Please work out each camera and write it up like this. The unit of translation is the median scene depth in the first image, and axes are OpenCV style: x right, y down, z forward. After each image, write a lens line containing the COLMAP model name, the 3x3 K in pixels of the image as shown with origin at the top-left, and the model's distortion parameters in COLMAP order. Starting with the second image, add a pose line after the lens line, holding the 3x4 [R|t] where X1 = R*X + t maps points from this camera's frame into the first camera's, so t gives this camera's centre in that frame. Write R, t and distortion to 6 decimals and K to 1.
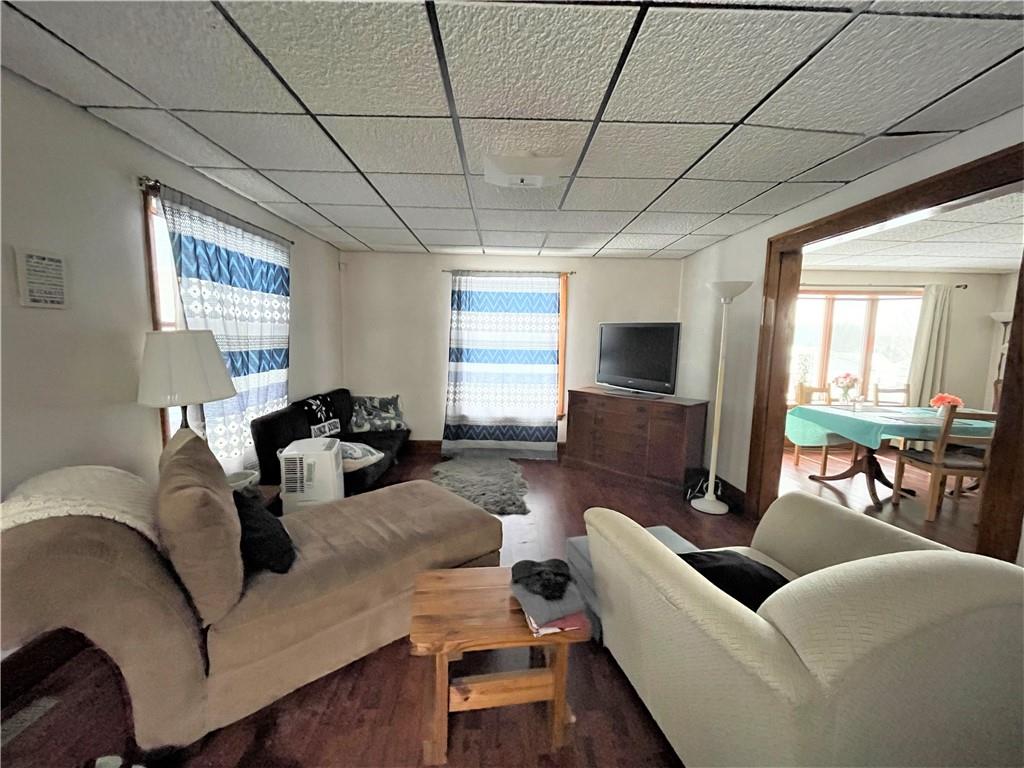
lens RADIAL K [[411.4, 0, 506.7], [0, 411.4, 385.8], [0, 0, 1]] dist [-0.002543, -0.000754]
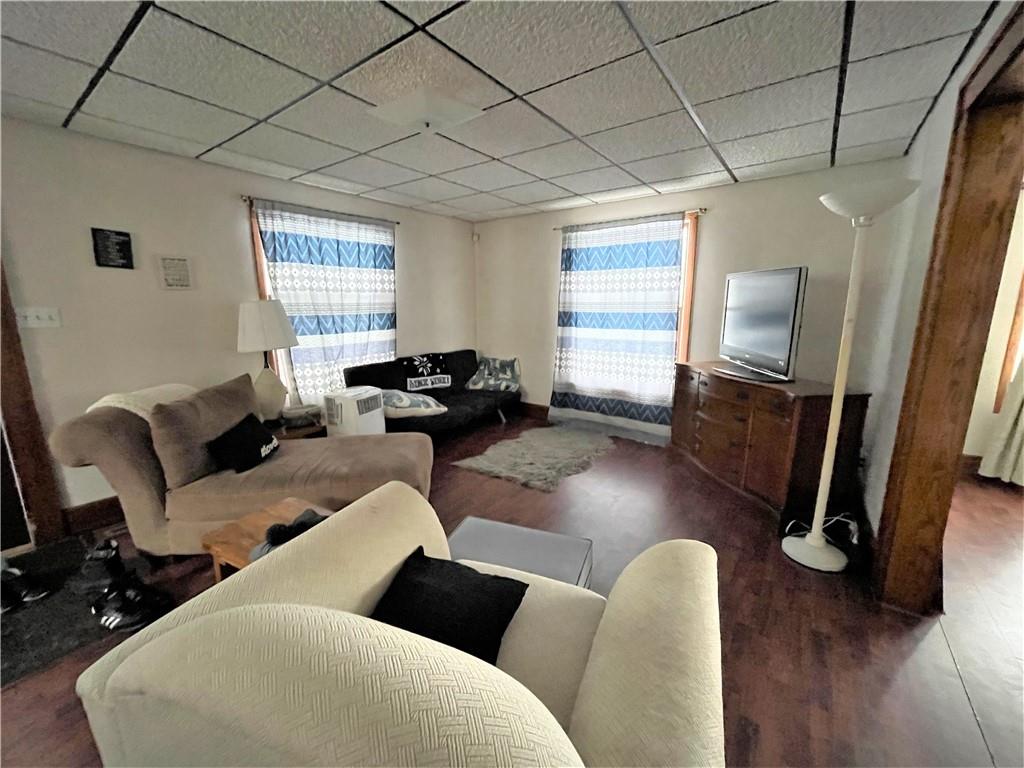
lens RADIAL K [[411.4, 0, 506.7], [0, 411.4, 385.8], [0, 0, 1]] dist [-0.002543, -0.000754]
pose [[0.796084, 0.095603, -0.597587, 0.359248], [-0.046827, 0.994214, 0.096674, -0.007510], [0.603371, -0.048977, 0.795955, 0.162138]]
